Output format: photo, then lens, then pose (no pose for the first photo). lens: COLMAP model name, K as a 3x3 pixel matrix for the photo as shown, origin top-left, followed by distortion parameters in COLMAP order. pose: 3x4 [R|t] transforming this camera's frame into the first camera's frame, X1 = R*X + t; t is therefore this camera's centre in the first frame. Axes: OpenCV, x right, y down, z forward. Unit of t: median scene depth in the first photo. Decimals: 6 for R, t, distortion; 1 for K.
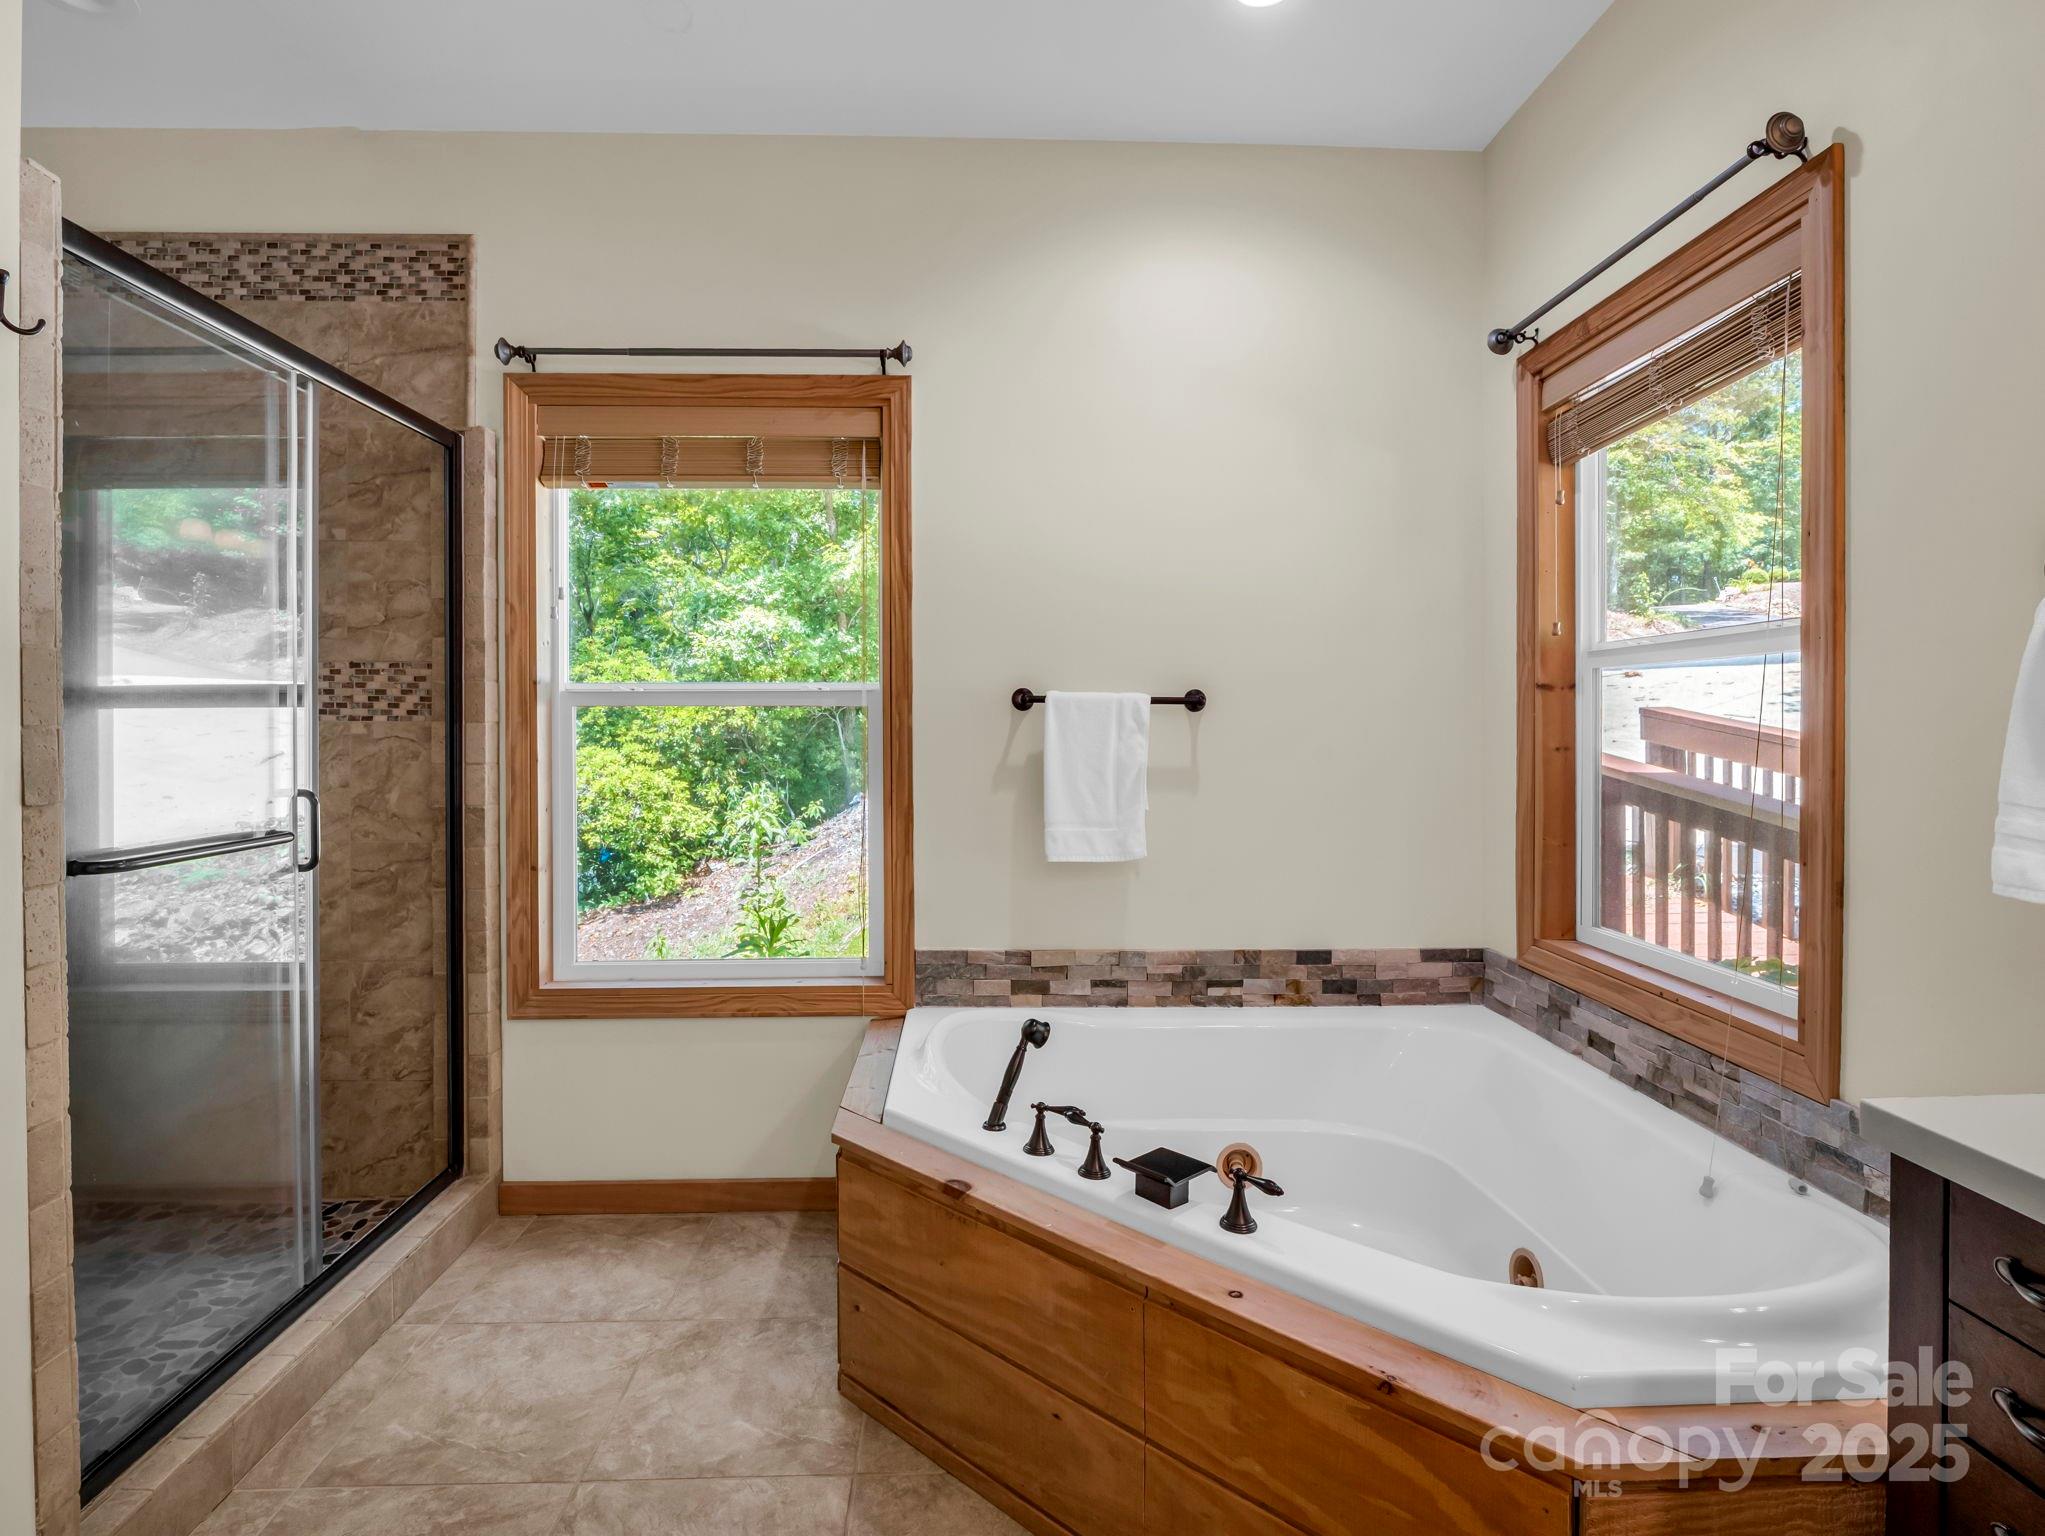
lens RADIAL K [[1005.0, 0, 1013.6], [0, 1005.0, 753.0], [0, 0, 1]] dist [-0.023173, 0.001150]
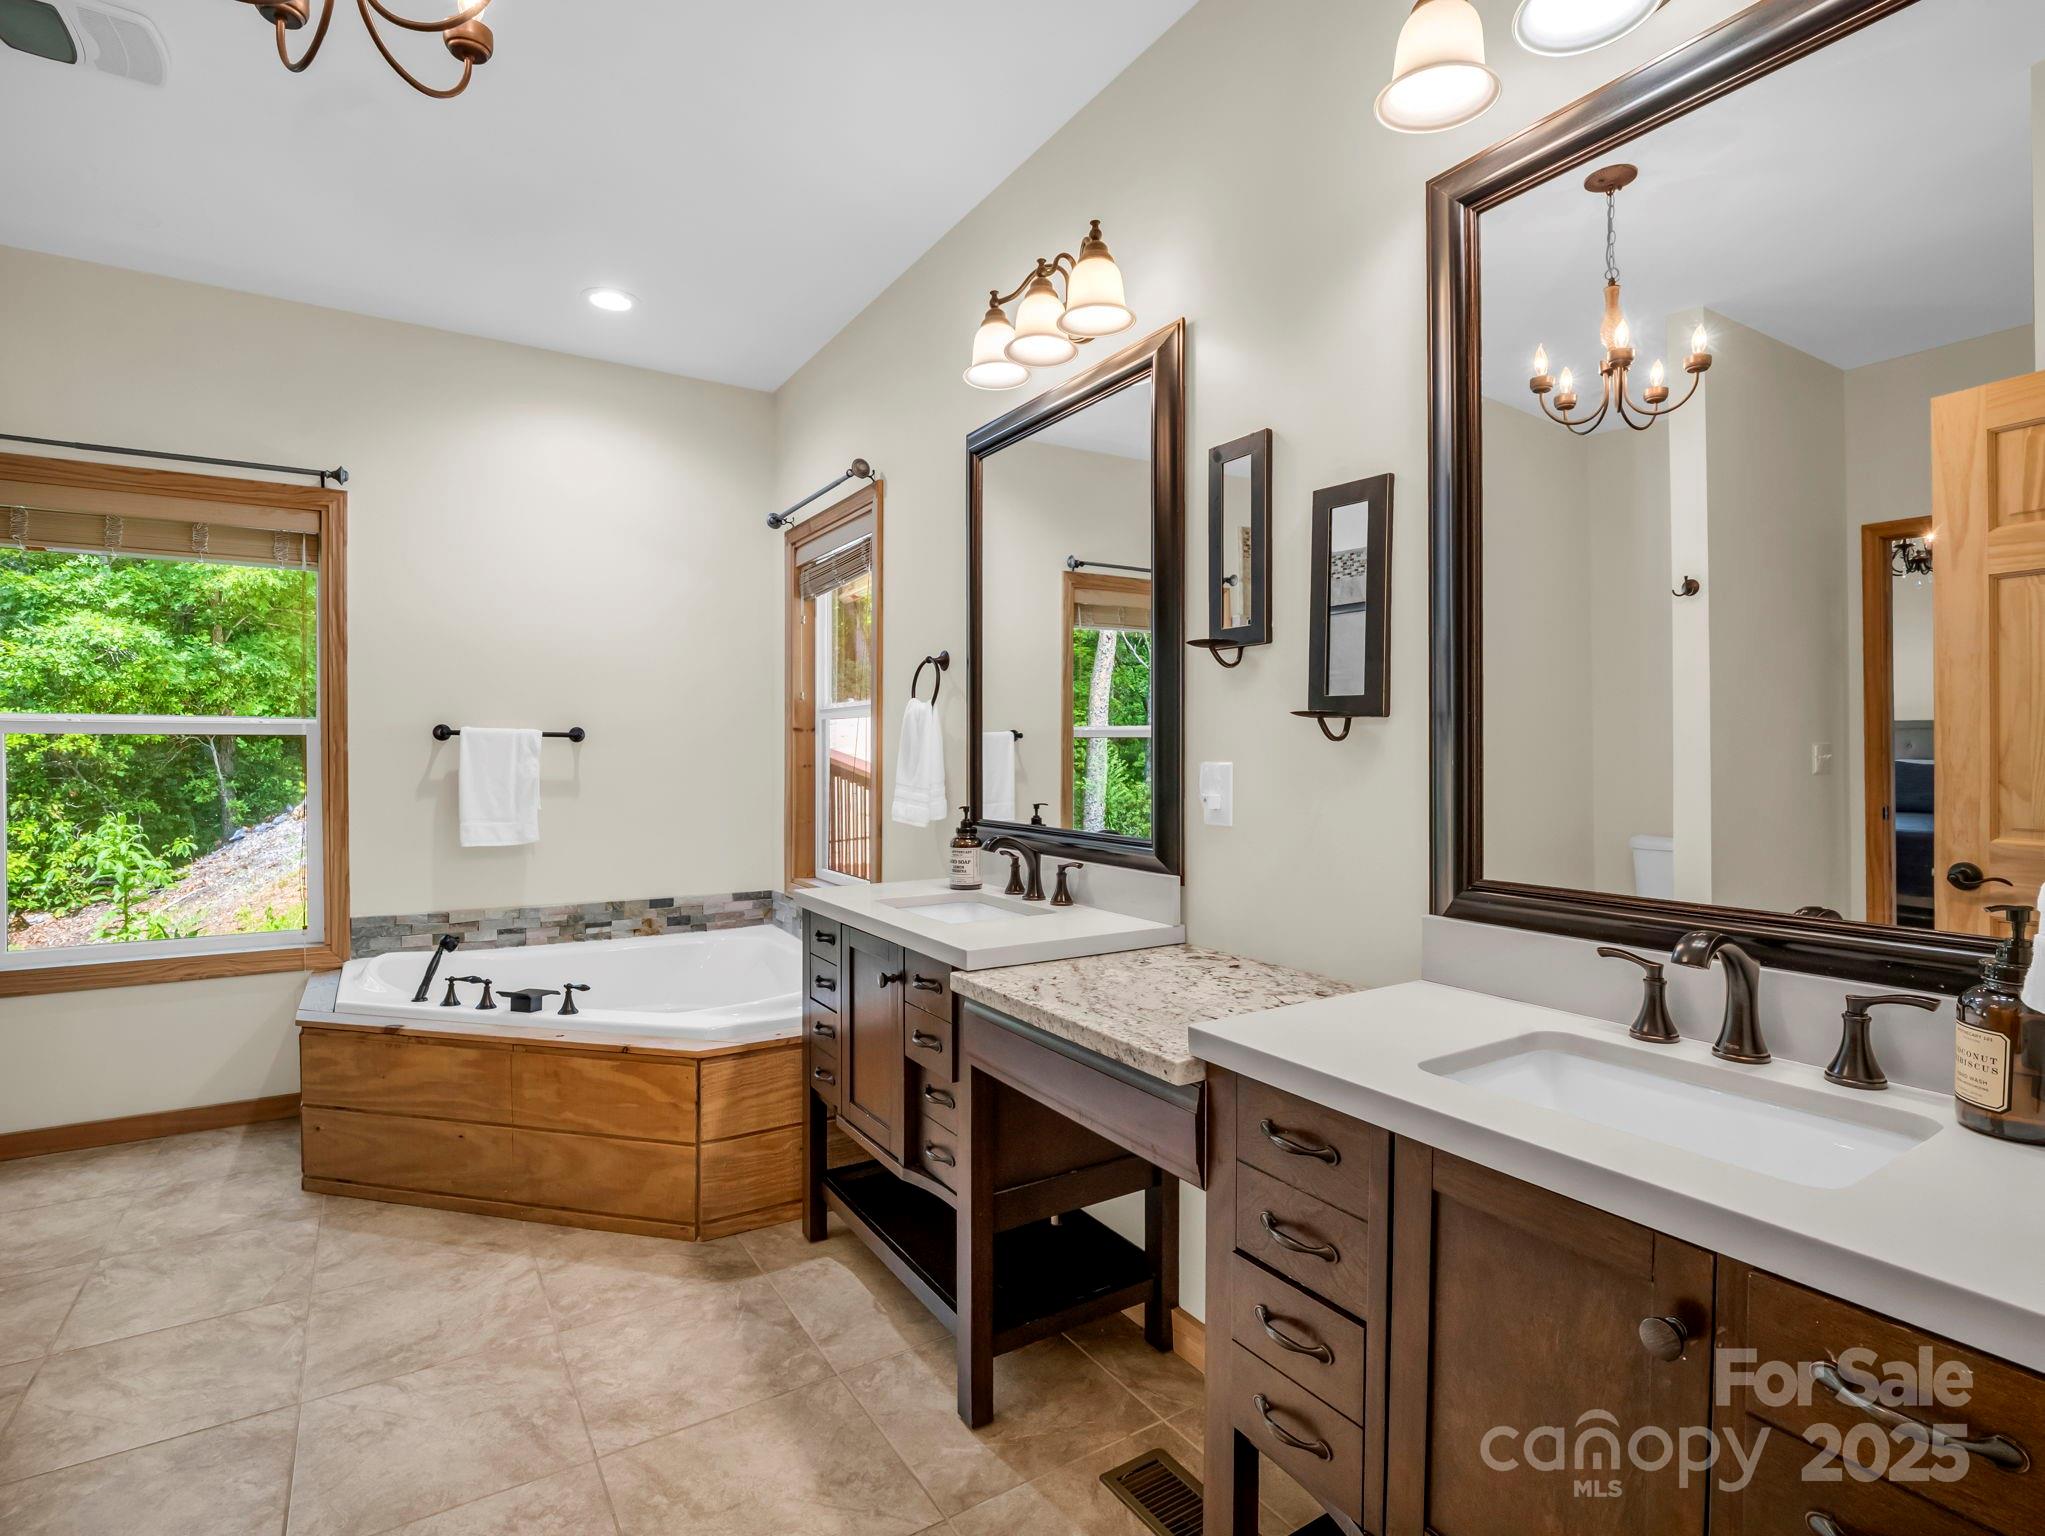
lens RADIAL K [[979.2, 0, 1032.6], [0, 979.2, 761.0], [0, 0, 1]] dist [-0.024850, 0.000398]
pose [[0.854253, -0.001054, 0.519856, 0.009680], [0.011309, 0.999799, -0.016556, 0.018014], [-0.519734, 0.020022, 0.854094, -0.580945]]
